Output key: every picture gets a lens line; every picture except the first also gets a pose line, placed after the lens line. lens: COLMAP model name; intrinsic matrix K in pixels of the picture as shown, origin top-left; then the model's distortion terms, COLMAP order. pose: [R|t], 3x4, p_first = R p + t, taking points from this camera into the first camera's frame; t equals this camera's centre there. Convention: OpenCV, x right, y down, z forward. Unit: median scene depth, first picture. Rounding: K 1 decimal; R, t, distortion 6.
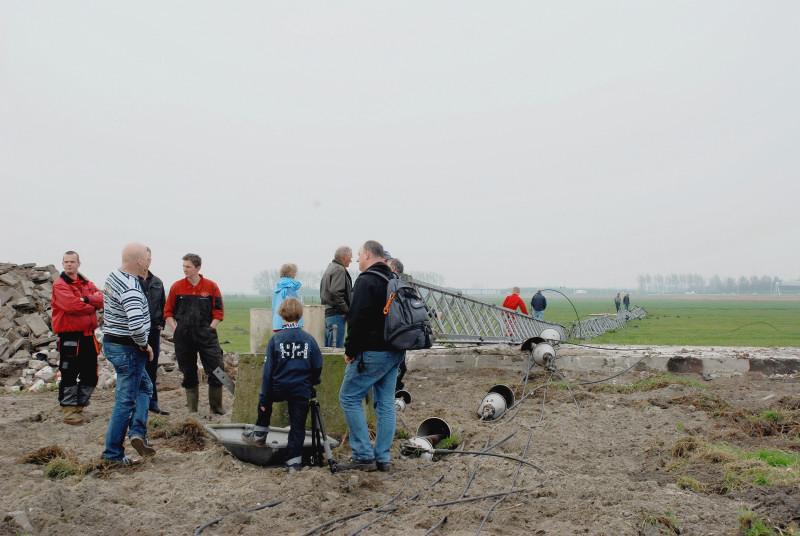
lens RADIAL K [[1343.3, 0, 401.2], [0, 1343.3, 267.4], [0, 0, 1]] dist [0.048507, 0.000000]
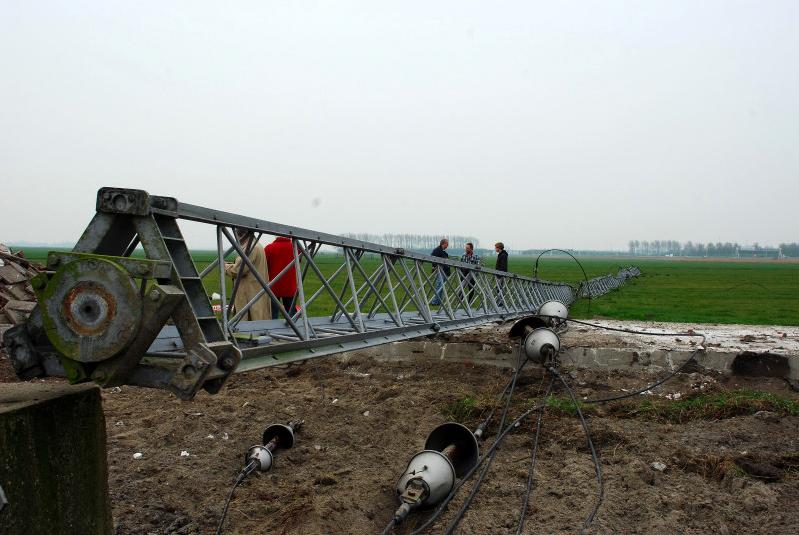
lens RADIAL K [[958.4, 0, 396.9], [0, 958.4, 268.0], [0, 0, 1]] dist [0.020052, 0.000000]
pose [[0.998182, 0.011778, -0.059112, 0.061282], [-0.009703, 0.999331, 0.035270, 0.010625], [0.059488, -0.034632, 0.997628, 0.517450]]
